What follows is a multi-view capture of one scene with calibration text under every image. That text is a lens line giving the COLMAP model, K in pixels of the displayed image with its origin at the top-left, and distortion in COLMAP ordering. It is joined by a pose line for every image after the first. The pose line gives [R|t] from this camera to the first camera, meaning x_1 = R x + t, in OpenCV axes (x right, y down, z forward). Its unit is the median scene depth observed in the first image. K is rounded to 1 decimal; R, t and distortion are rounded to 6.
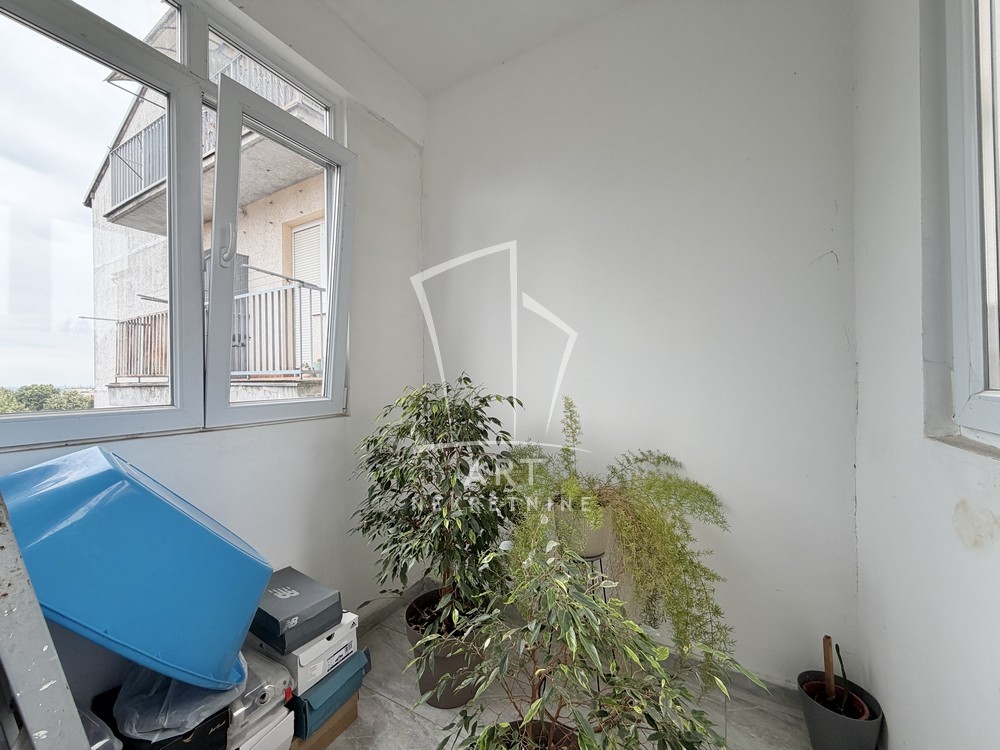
lens RADIAL K [[395.2, 0, 502.0], [0, 395.2, 379.8], [0, 0, 1]] dist [0.000985, -0.000595]
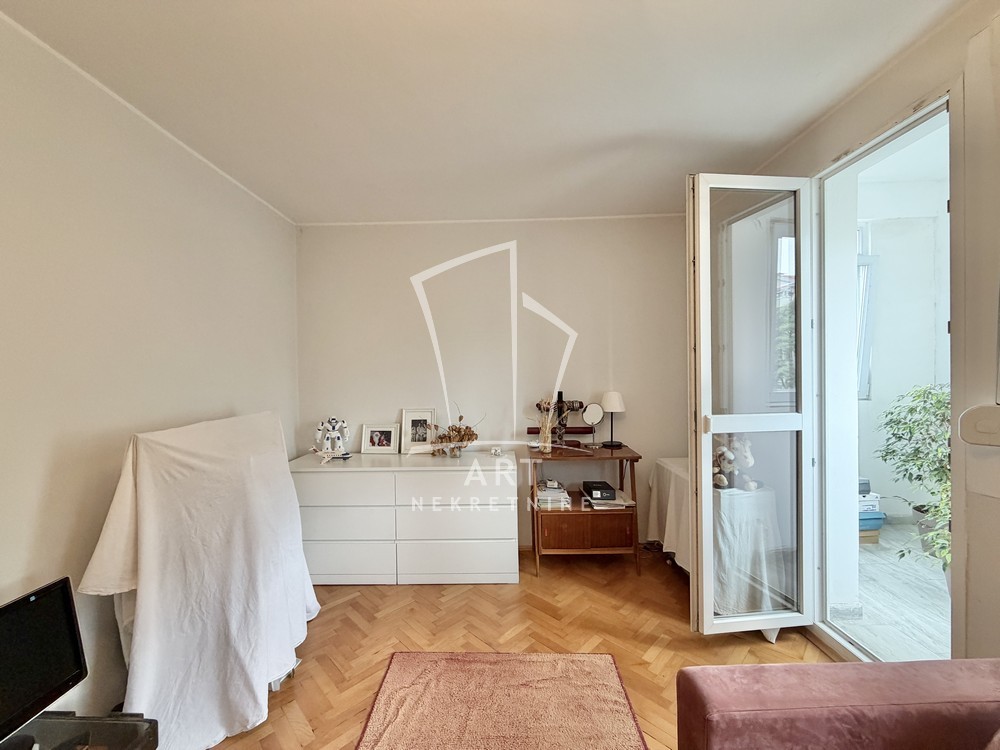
lens RADIAL K [[395.2, 0, 498.1], [0, 395.2, 376.5], [0, 0, 1]] dist [0.000985, -0.000595]
pose [[0.478749, 0.017052, -0.877786, 0.430825], [0.008012, 0.999685, 0.023790, -0.081042], [0.877915, -0.018422, 0.478462, -1.535372]]
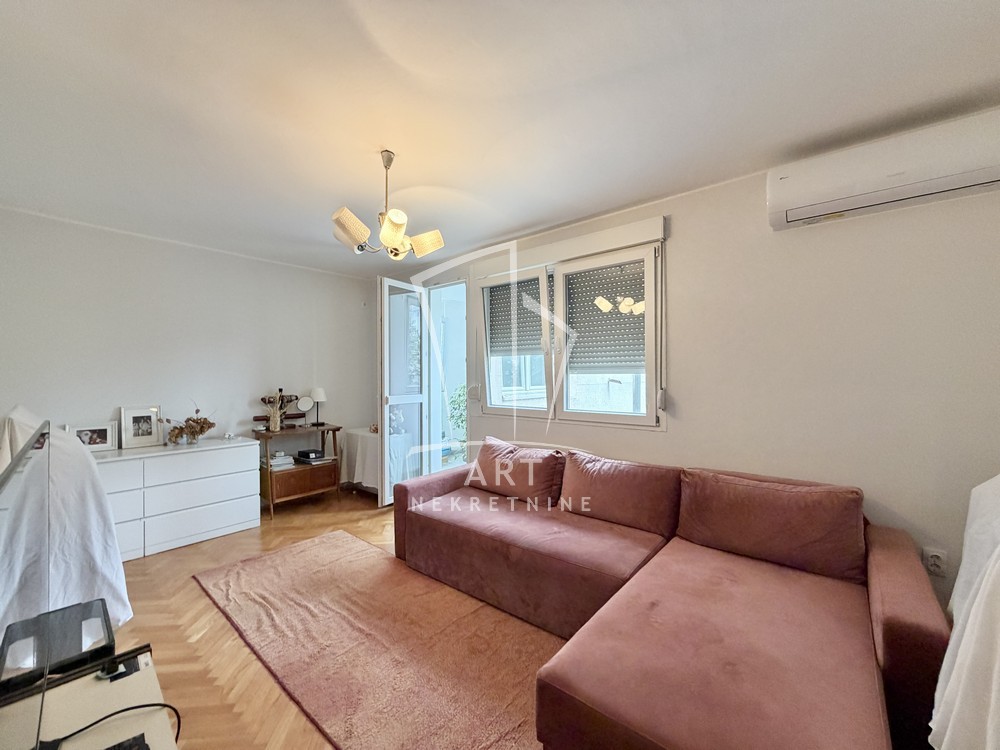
lens RADIAL K [[395.2, 0, 491.4], [0, 395.2, 380.0], [0, 0, 1]] dist [0.000985, -0.000595]
pose [[0.980755, 0.014669, -0.194691, 0.792389], [-0.012451, 0.999843, 0.012614, -0.068242], [0.194846, -0.009947, 0.980783, -2.684285]]
